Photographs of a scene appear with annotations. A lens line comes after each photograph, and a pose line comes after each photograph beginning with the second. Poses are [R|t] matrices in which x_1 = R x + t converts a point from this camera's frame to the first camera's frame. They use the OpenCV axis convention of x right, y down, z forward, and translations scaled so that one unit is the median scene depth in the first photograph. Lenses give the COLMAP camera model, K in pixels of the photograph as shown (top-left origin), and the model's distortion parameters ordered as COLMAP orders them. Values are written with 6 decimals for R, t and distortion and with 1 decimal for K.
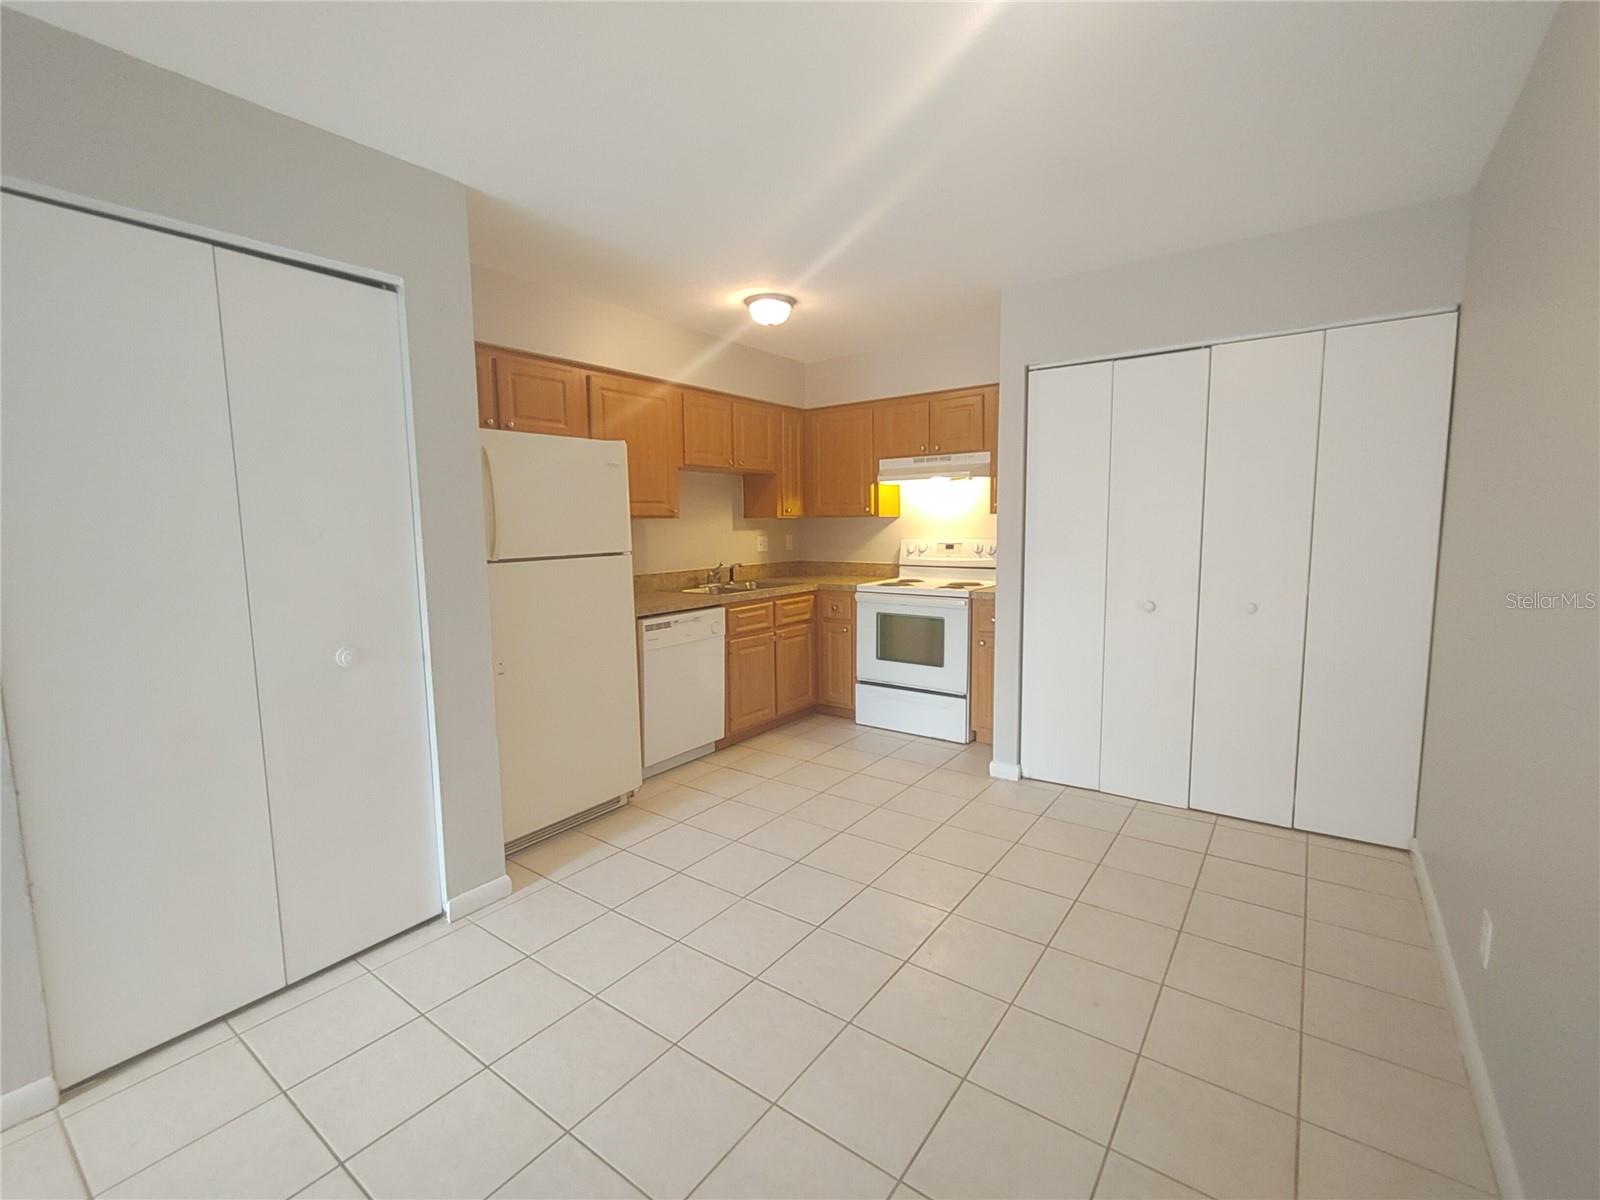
lens RADIAL K [[704.7, 0, 794.6], [0, 704.7, 599.4], [0, 0, 1]] dist [0.000751, 0.000247]
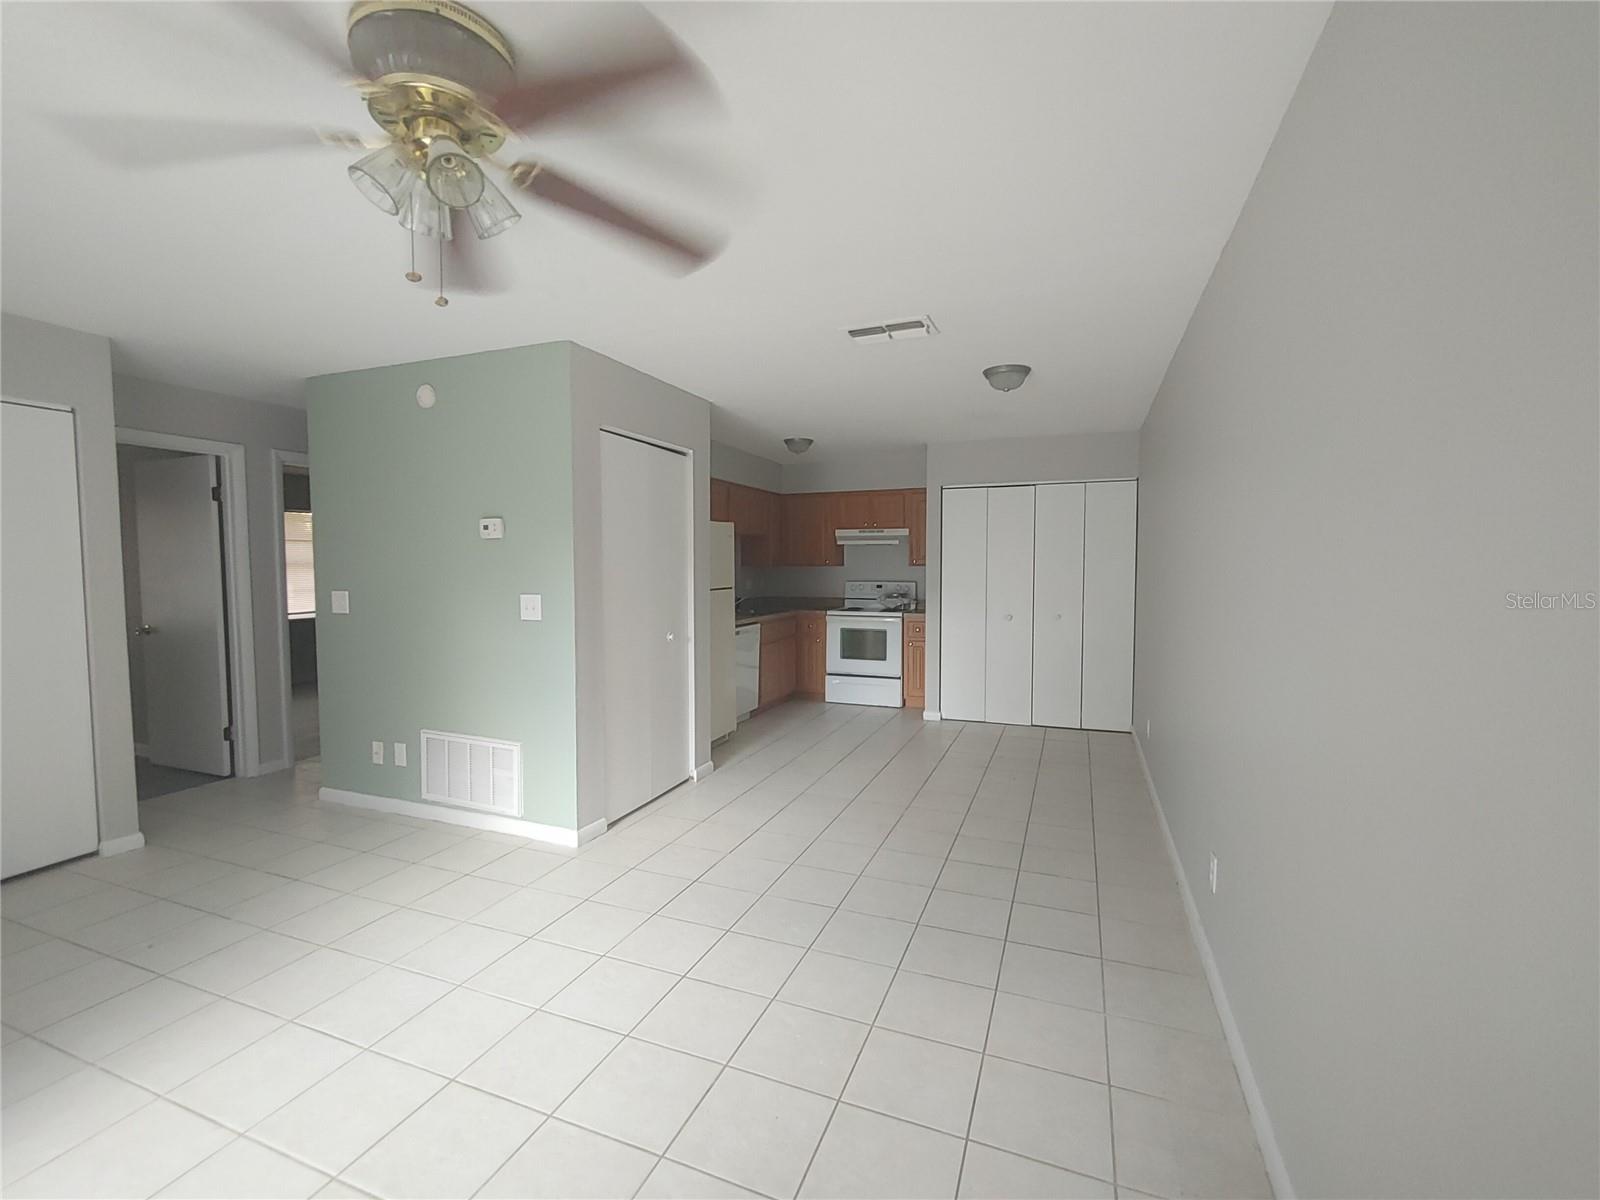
lens RADIAL K [[704.7, 0, 794.6], [0, 704.7, 599.4], [0, 0, 1]] dist [0.000751, 0.000247]
pose [[0.968591, -0.000724, 0.248657, -0.370642], [0.016309, 0.998028, -0.060622, 0.048442], [-0.248123, 0.062773, 0.966693, -0.483132]]
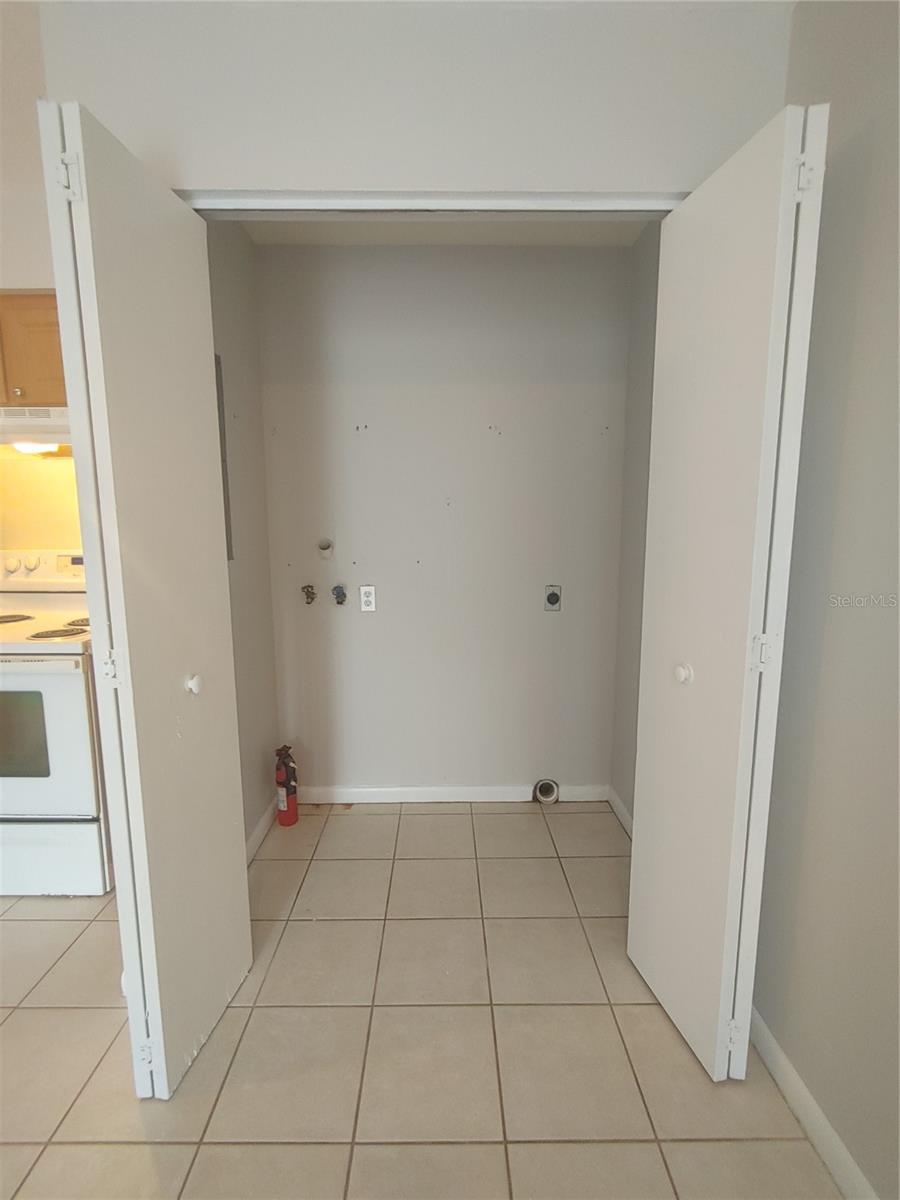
lens RADIAL K [[524.3, 0, 433.5], [0, 524.3, 599.0], [0, 0, 1]] dist [-0.001605, 0.000123]
pose [[0.806036, -0.066554, 0.588113, 0.210987], [0.052739, 0.997781, 0.040633, -0.045328], [-0.589513, -0.001735, 0.807757, 0.450483]]
